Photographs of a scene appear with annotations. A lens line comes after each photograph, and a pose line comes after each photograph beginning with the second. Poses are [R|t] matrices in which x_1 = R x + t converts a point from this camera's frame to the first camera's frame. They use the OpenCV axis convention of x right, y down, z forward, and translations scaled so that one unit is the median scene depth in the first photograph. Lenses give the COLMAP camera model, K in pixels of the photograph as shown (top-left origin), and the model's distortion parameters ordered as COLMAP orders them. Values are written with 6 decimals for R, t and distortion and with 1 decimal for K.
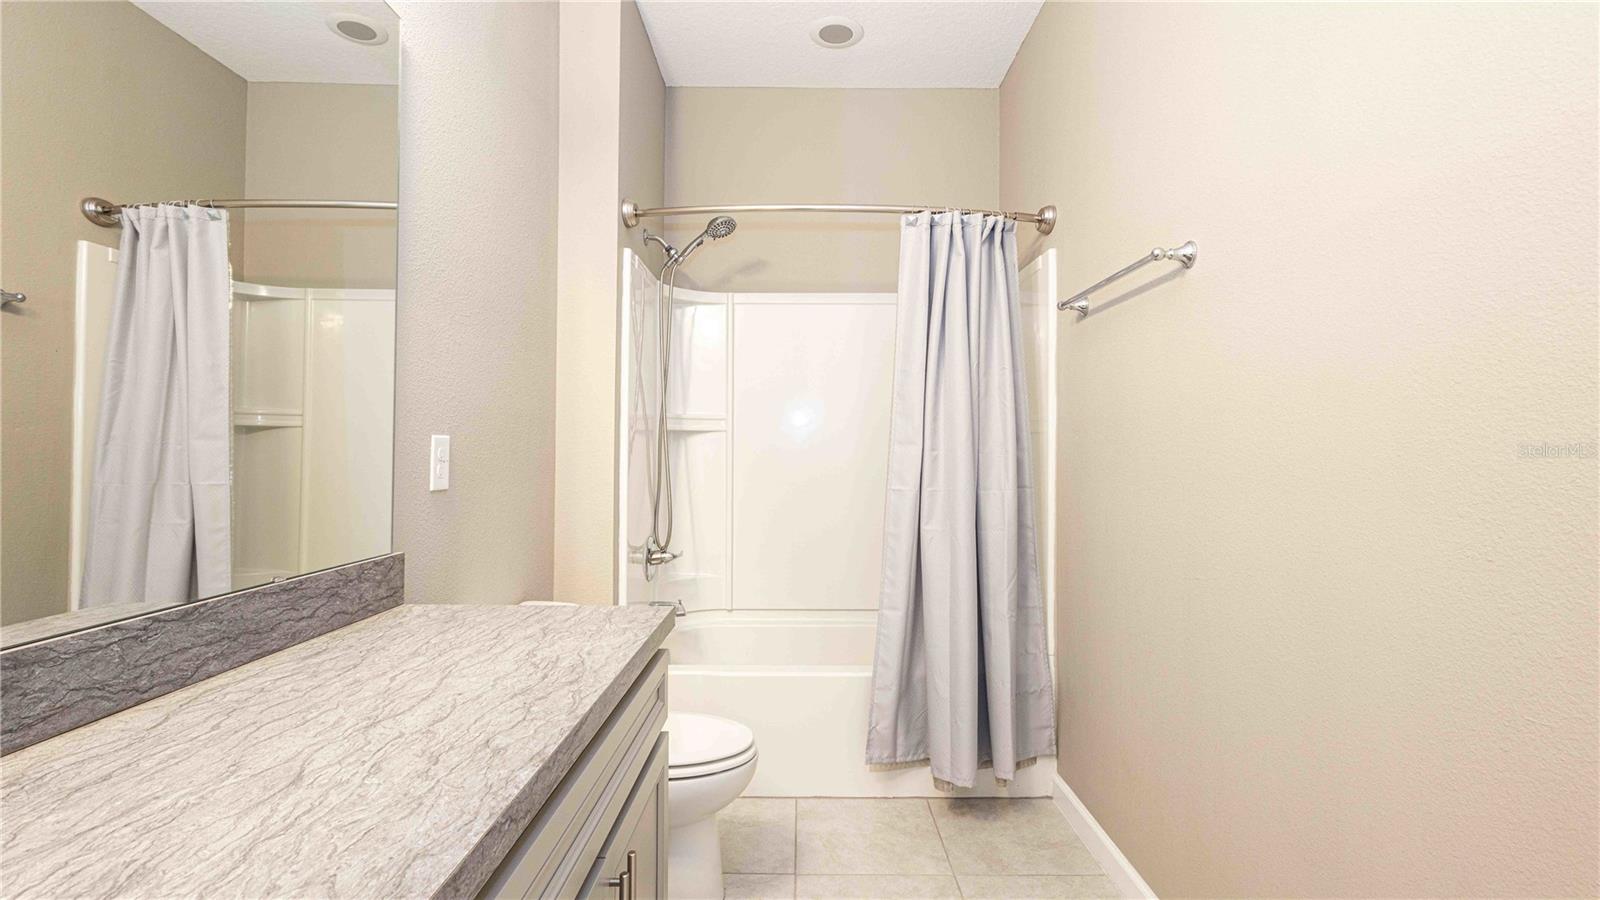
lens RADIAL K [[732.6, 0, 804.2], [0, 732.6, 441.4], [0, 0, 1]] dist [0.003657, -0.000434]
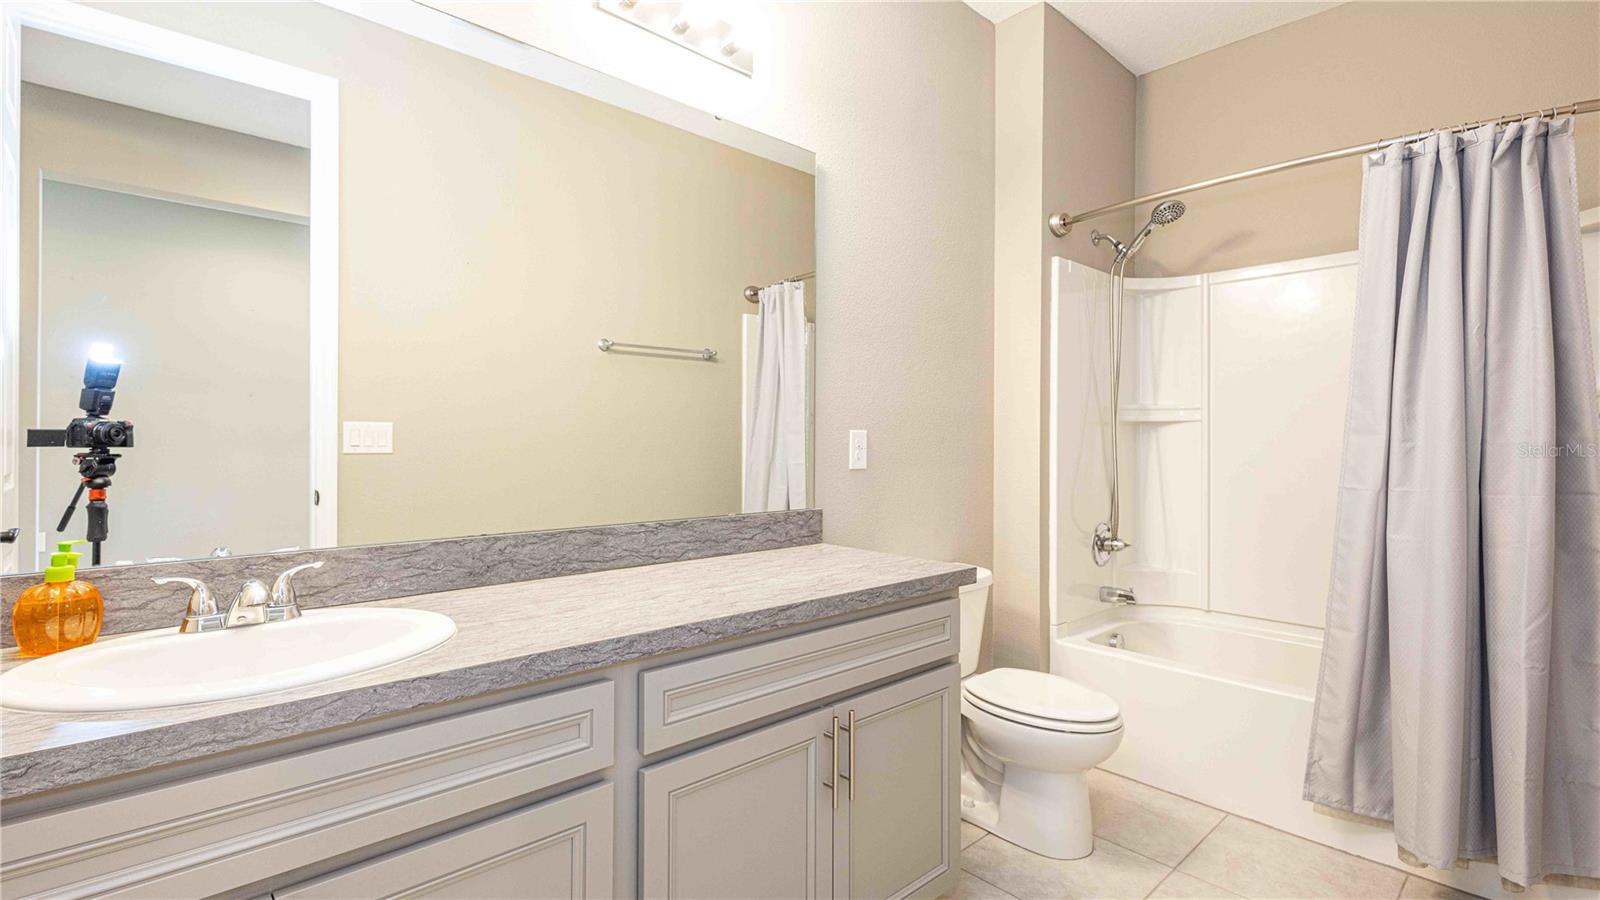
lens RADIAL K [[732.6, 0, 800.5], [0, 732.6, 447.3], [0, 0, 1]] dist [0.003657, -0.000434]
pose [[0.681083, 0.006260, -0.732179, 0.311243], [0.007561, 0.999850, 0.015582, 0.001353], [0.732167, -0.016149, 0.680934, -0.030216]]
